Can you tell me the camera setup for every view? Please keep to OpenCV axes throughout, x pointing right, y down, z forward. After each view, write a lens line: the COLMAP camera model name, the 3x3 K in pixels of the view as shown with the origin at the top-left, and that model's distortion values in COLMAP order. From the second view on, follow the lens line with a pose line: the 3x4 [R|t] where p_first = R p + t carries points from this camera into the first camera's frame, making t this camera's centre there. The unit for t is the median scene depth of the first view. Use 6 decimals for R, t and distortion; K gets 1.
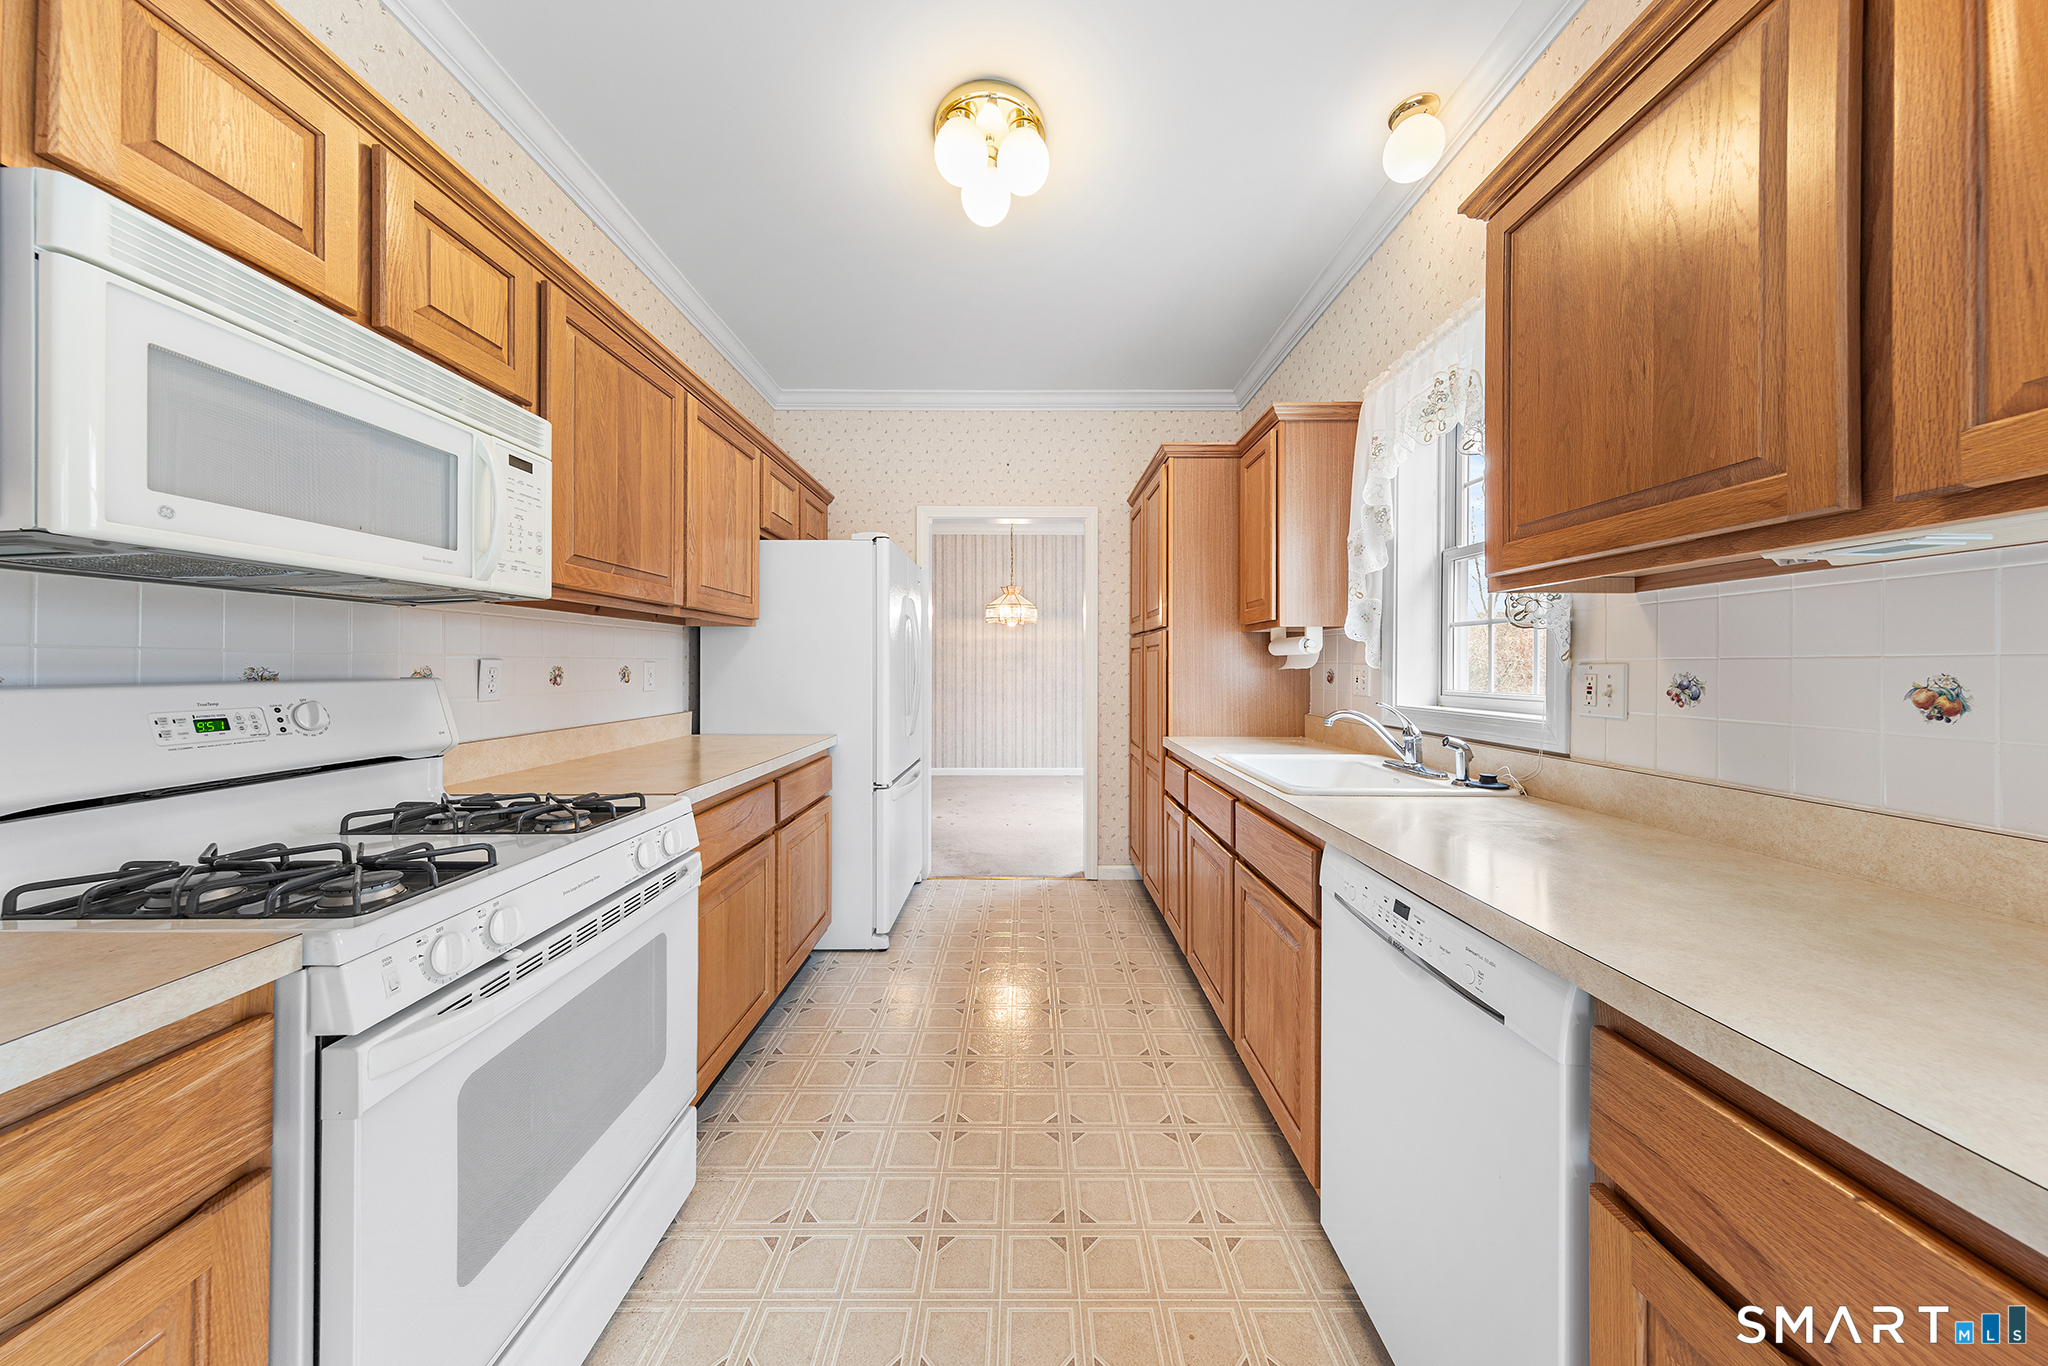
lens RADIAL K [[653.7, 0, 1026.5], [0, 653.7, 669.3], [0, 0, 1]] dist [0.000583, -0.000306]
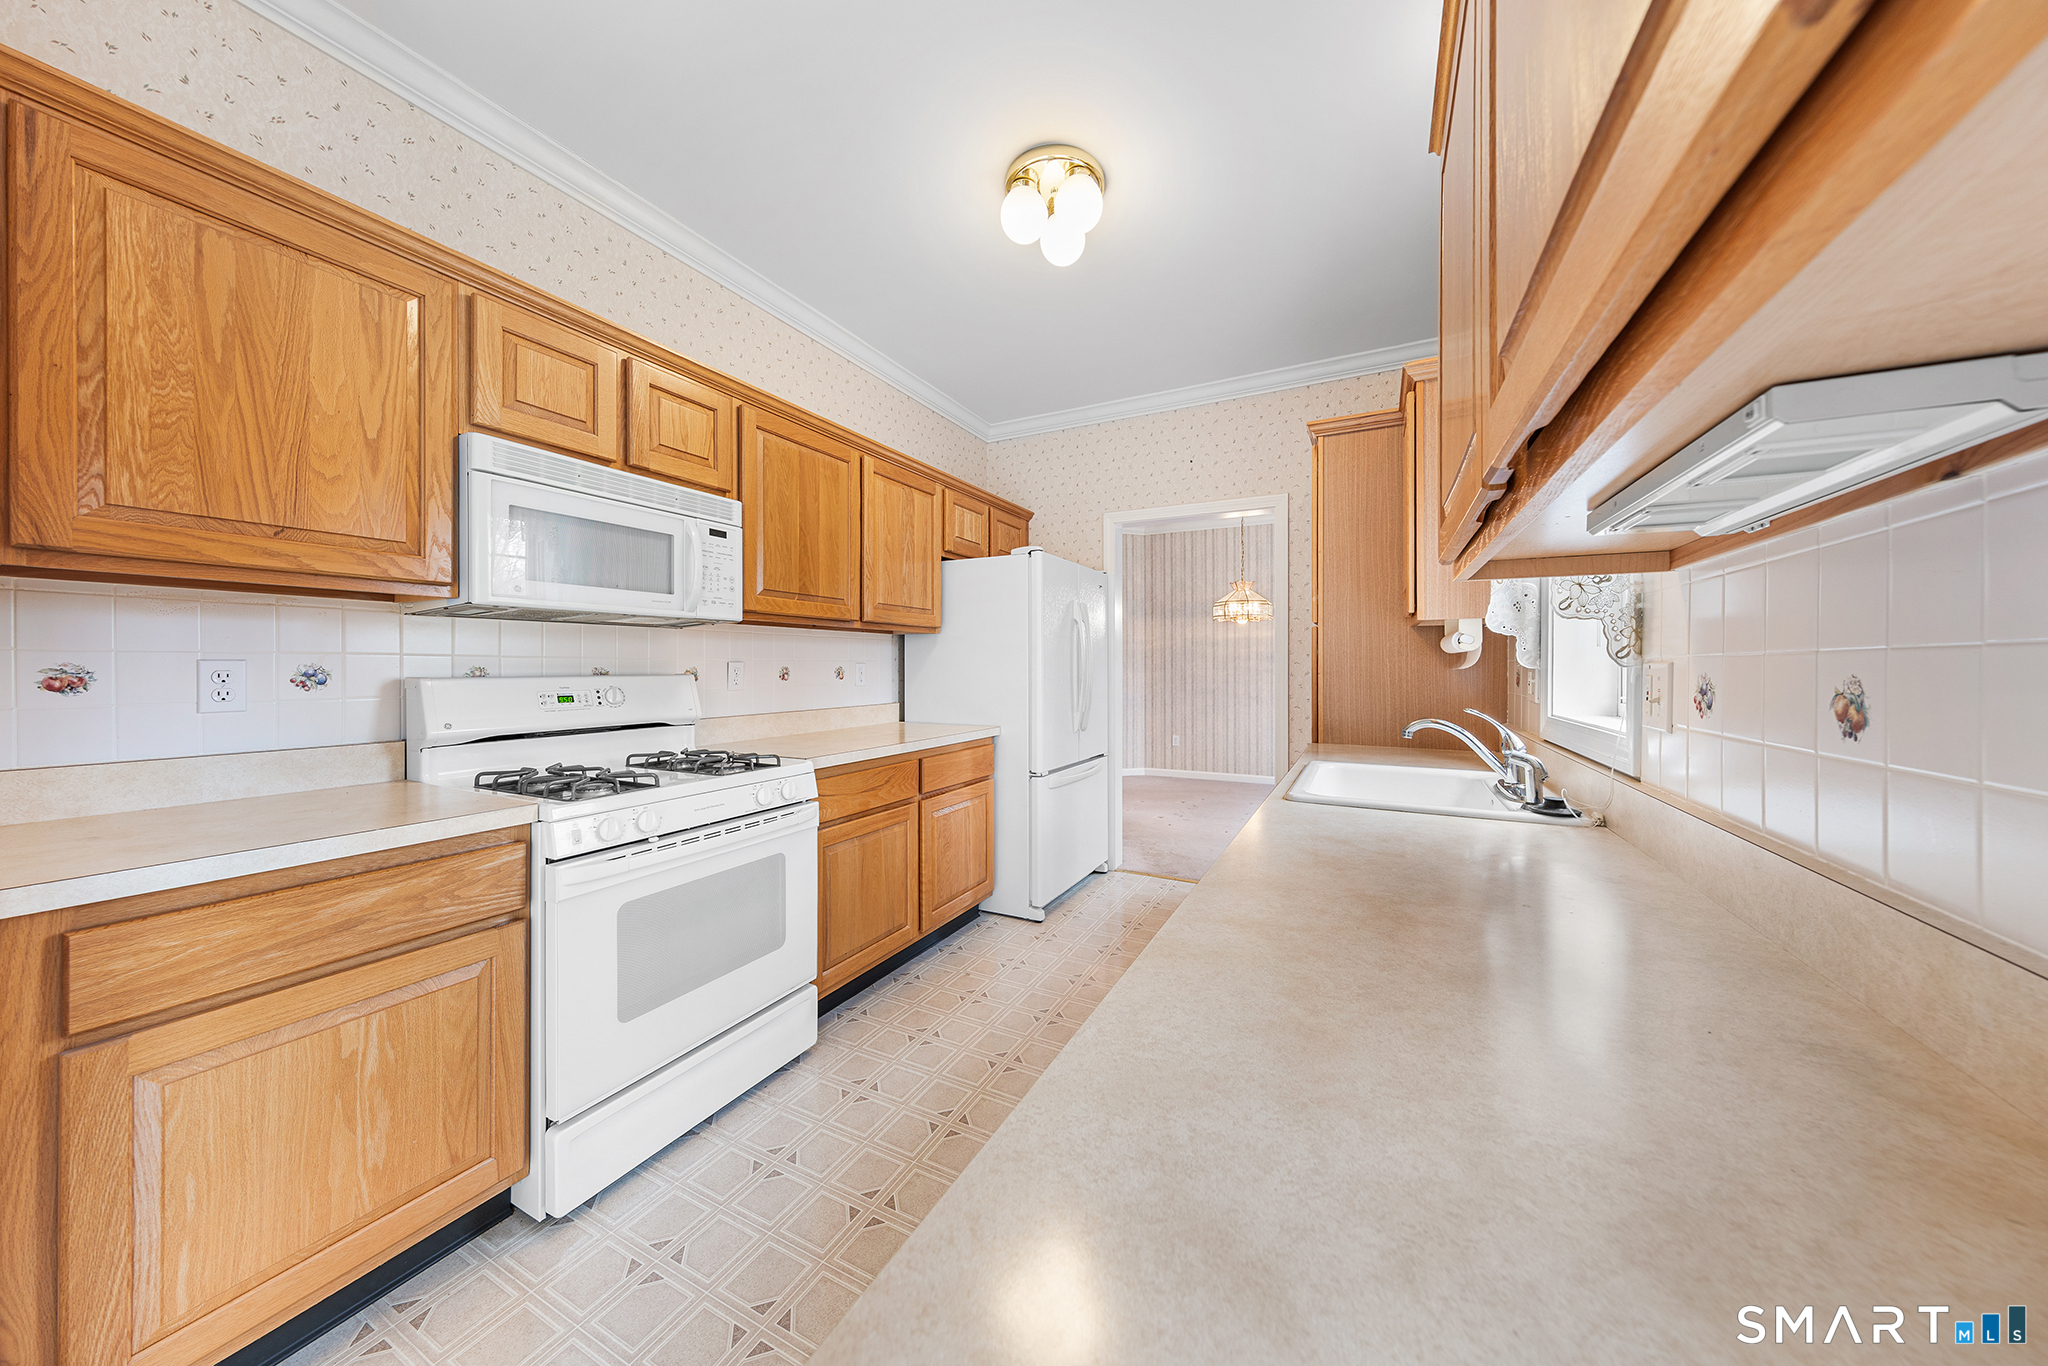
lens RADIAL K [[677.3, 0, 1022.1], [0, 677.3, 673.1], [0, 0, 1]] dist [0.001728, 0.000054]
pose [[0.886293, 0.003348, -0.463112, 0.494064], [-0.001052, 0.999986, 0.005216, 0.000942], [0.463123, -0.004135, 0.886284, -0.056205]]
